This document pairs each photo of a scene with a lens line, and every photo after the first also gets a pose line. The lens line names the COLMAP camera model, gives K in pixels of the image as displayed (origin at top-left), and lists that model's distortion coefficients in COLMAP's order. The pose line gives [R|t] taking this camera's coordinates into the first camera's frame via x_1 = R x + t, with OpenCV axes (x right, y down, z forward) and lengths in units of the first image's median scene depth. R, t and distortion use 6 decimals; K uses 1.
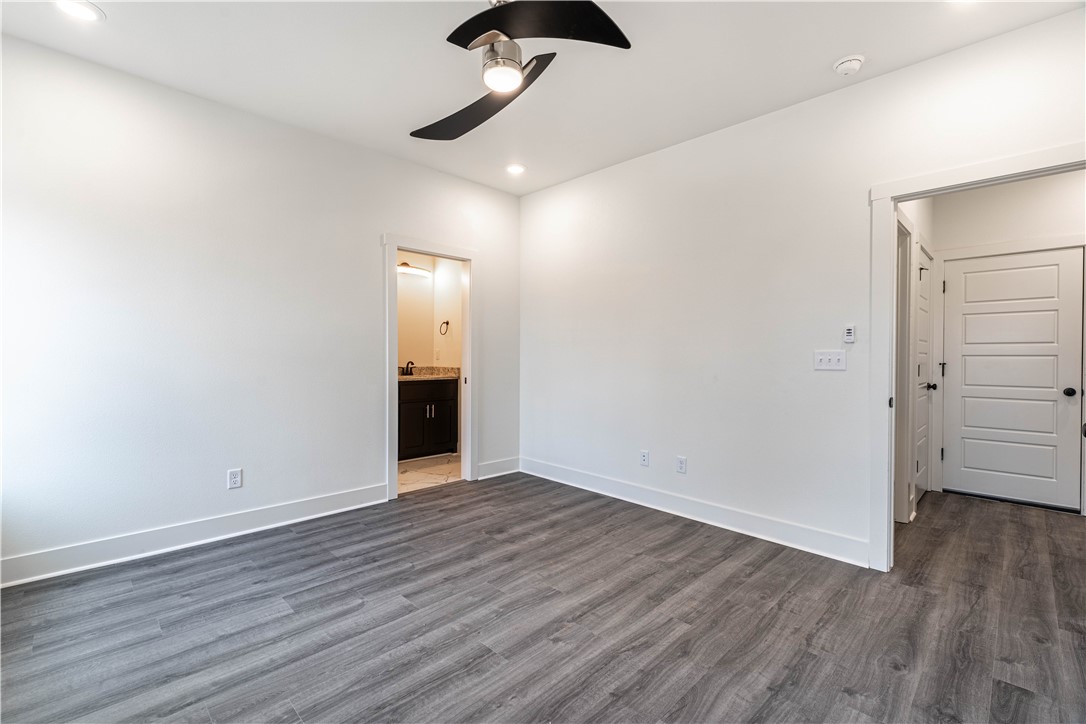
lens RADIAL K [[476.2, 0, 543.0], [0, 476.2, 362.0], [0, 0, 1]] dist [0.001709, -0.000416]
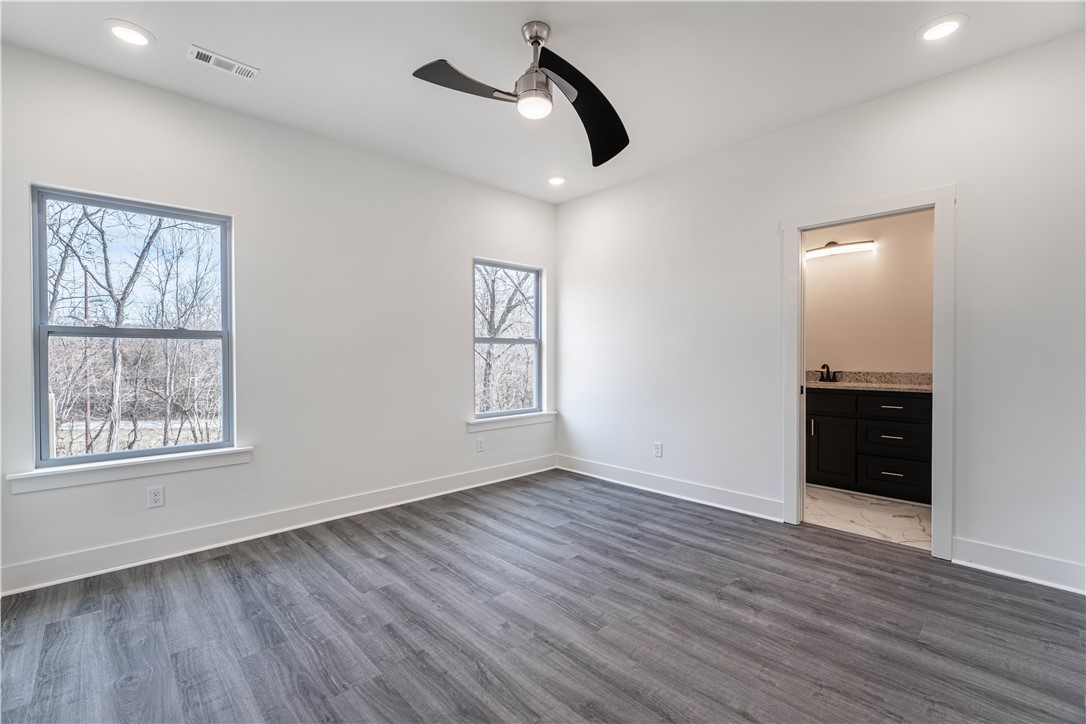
lens RADIAL K [[476.2, 0, 543.0], [0, 476.2, 362.0], [0, 0, 1]] dist [0.001709, -0.000416]
pose [[-0.028090, 0.007323, -0.999579, 0.733678], [-0.011839, 0.999901, 0.007658, -0.007457], [0.999535, 0.012049, -0.028001, 0.752339]]
